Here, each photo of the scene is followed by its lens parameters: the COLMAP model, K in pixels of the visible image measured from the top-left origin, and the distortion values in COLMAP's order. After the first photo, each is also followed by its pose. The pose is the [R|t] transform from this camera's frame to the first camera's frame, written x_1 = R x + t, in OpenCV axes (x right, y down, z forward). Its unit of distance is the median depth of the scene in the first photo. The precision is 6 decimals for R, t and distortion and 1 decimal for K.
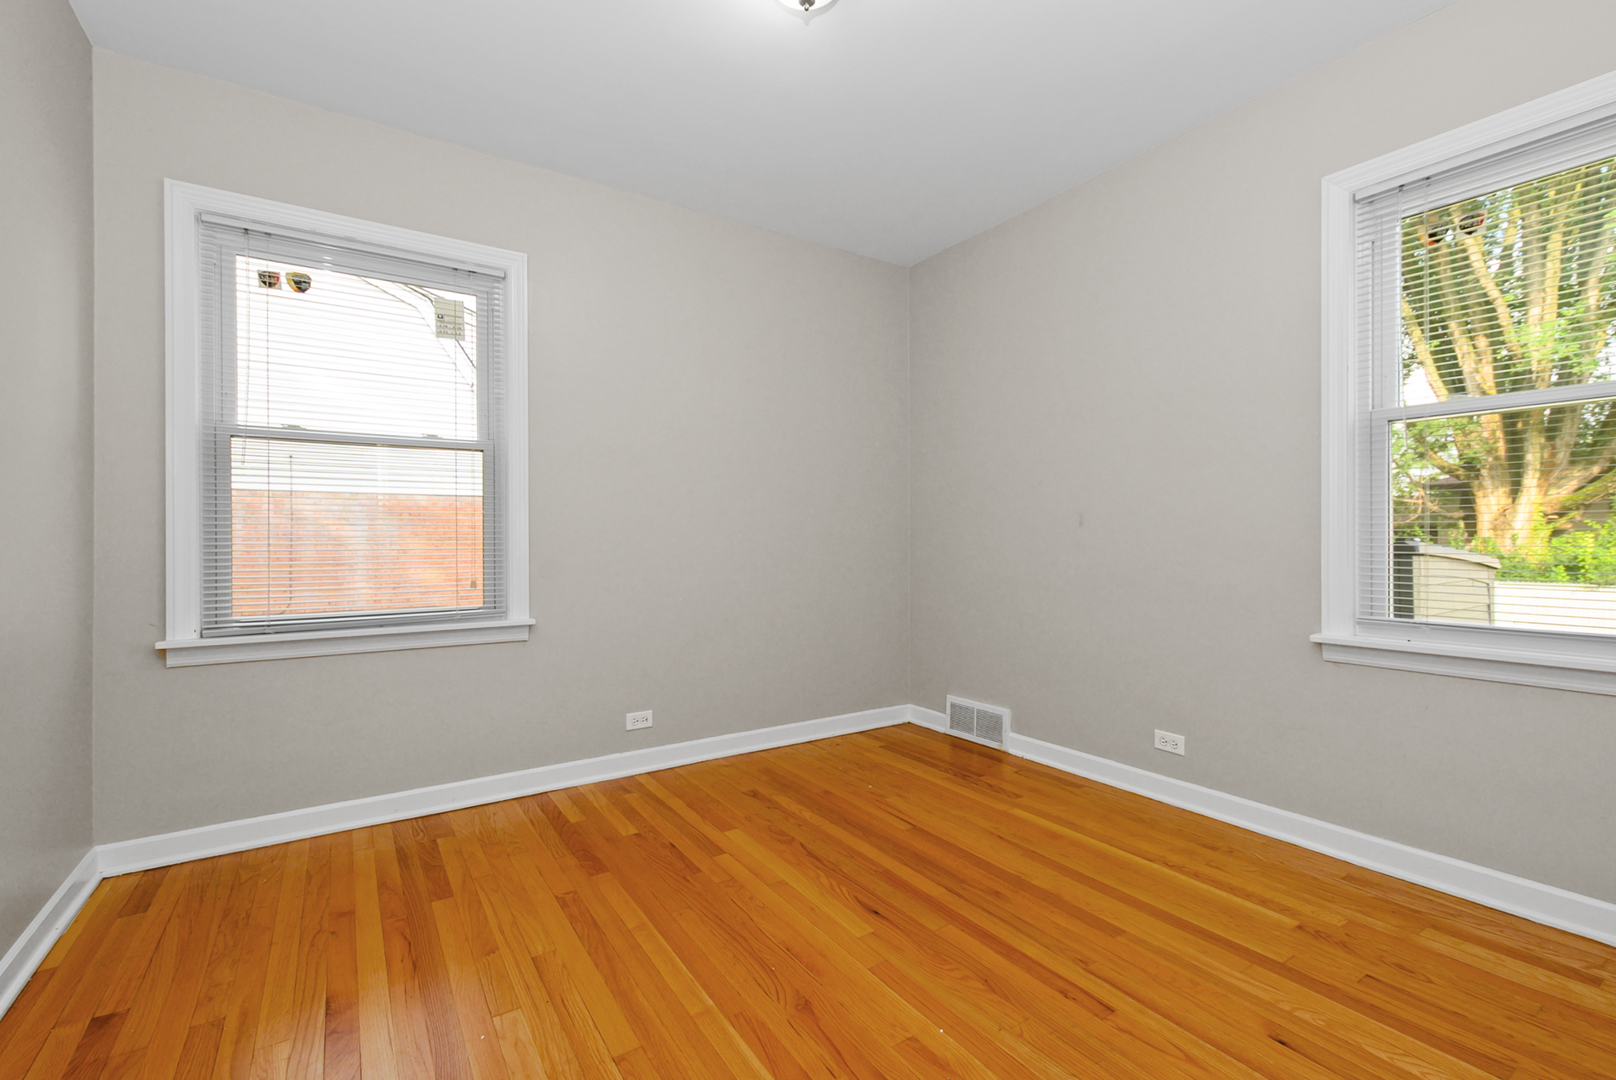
lens RADIAL K [[713.5, 0, 816.7], [0, 713.5, 533.5], [0, 0, 1]] dist [-0.003759, -0.001457]
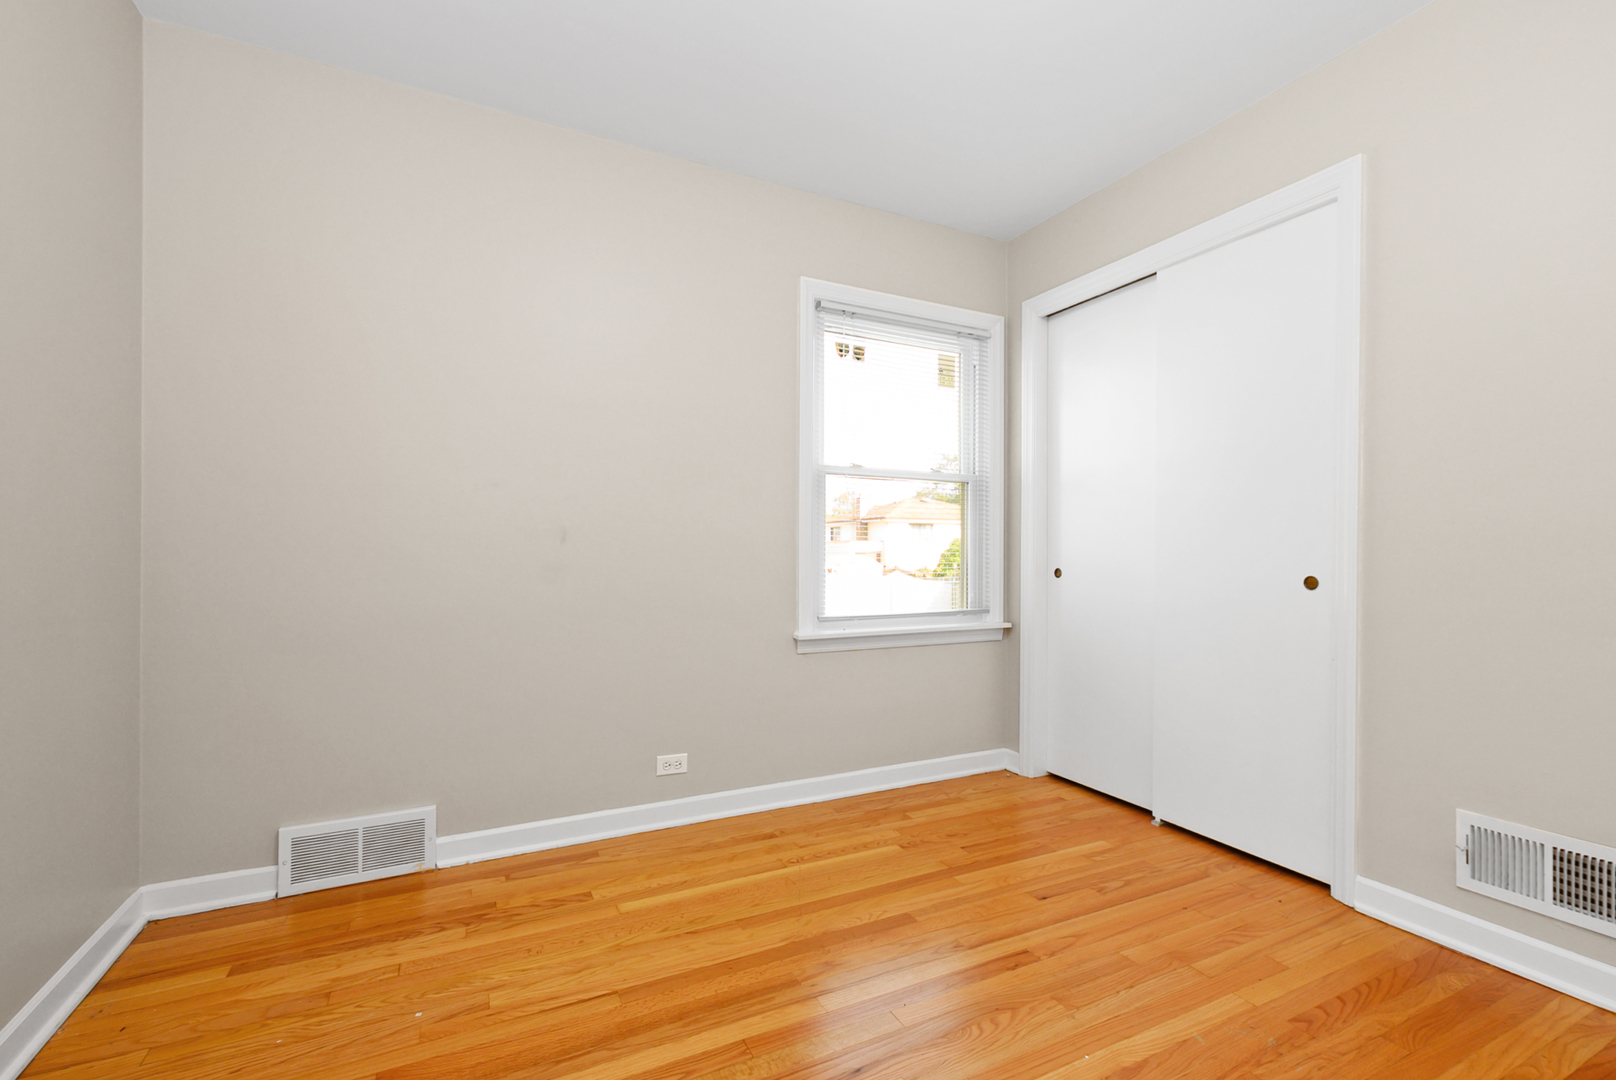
lens RADIAL K [[713.5, 0, 819.4], [0, 713.5, 554.4], [0, 0, 1]] dist [-0.003759, -0.001457]
pose [[0.119397, 0.002799, 0.992843, -0.470606], [-0.003607, 0.999991, -0.002385, 0.004432], [-0.992840, -0.003296, 0.119406, 0.695337]]
